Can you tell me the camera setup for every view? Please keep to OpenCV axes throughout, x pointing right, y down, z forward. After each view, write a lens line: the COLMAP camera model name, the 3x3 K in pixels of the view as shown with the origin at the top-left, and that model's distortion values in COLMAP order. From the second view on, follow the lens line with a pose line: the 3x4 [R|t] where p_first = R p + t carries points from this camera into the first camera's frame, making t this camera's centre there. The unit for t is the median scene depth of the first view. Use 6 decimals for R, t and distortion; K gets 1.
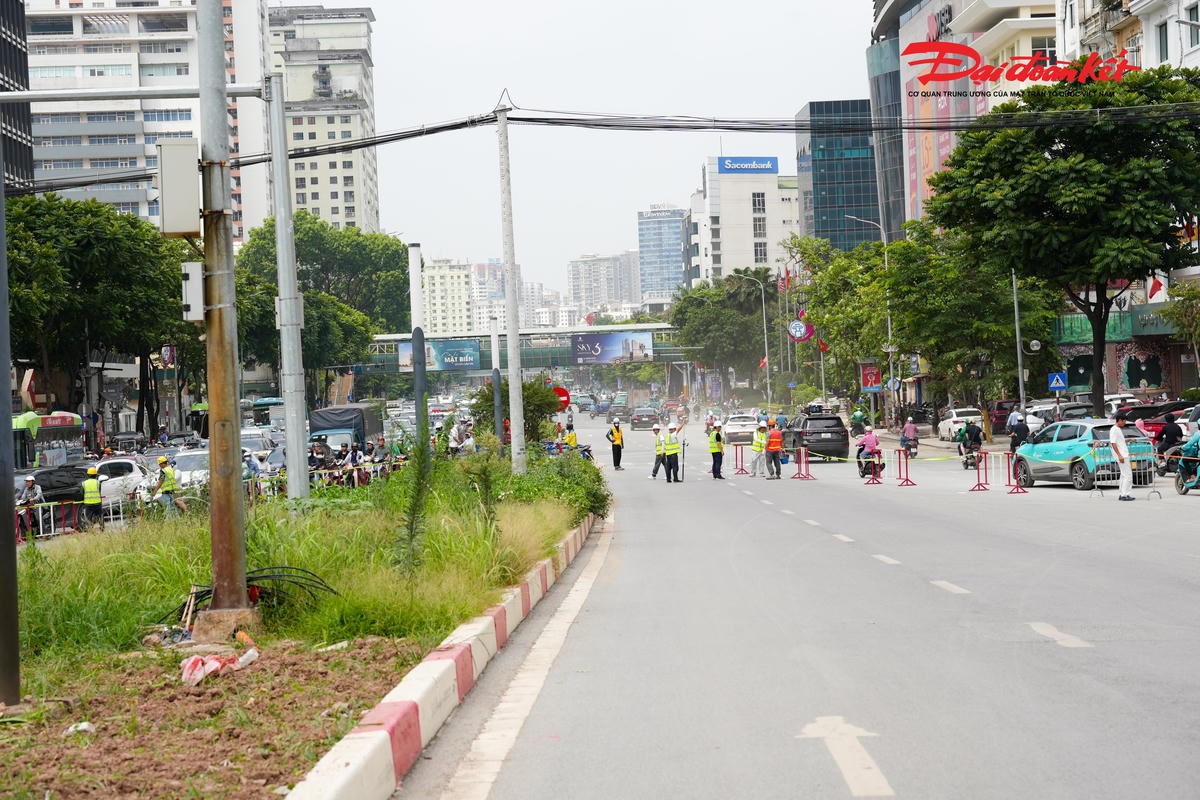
lens RADIAL K [[2590.4, 0, 600.0], [0, 2590.4, 400.0], [0, 0, 1]] dist [0.161602, 0.149642]
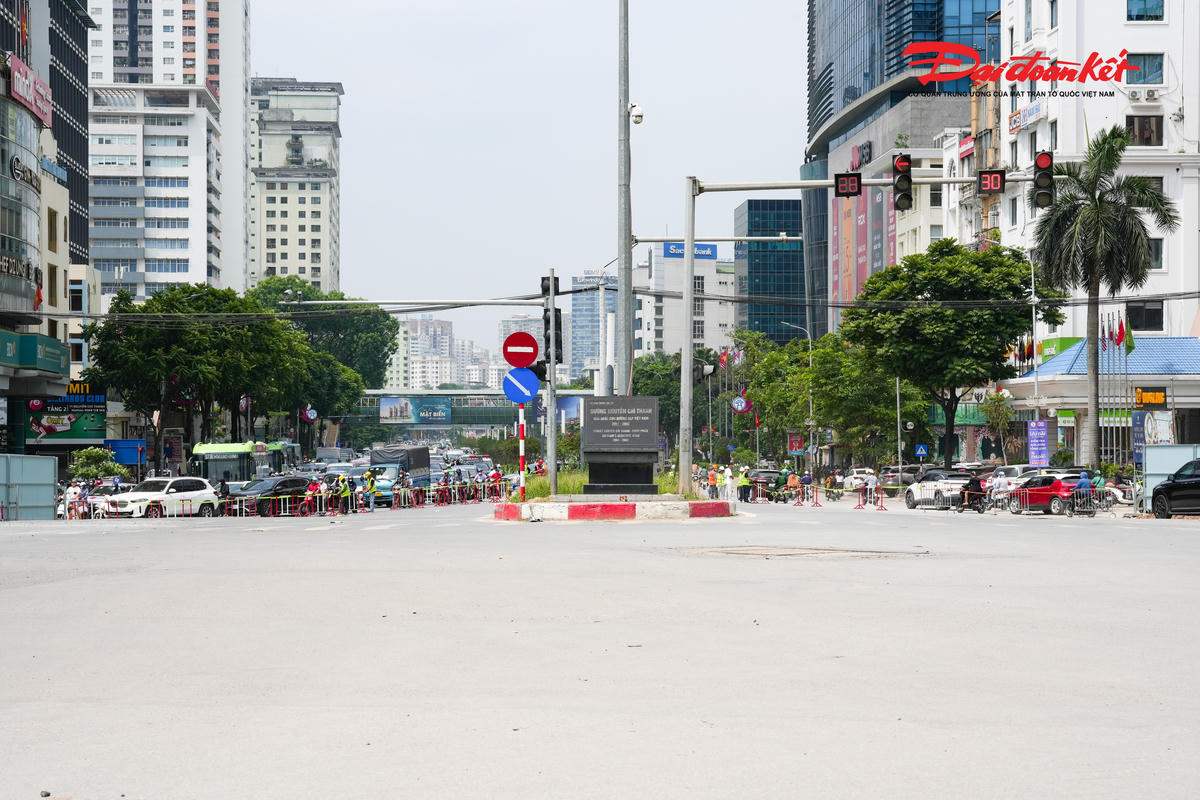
lens RADIAL K [[2590.4, 0, 600.0], [0, 2590.4, 400.0], [0, 0, 1]] dist [0.161602, 0.149642]
pose [[0.998643, 0.042531, 0.030048, -0.012434], [-0.041825, 0.998842, -0.023775, 0.001610], [-0.031024, 0.022486, 0.999266, -0.110452]]
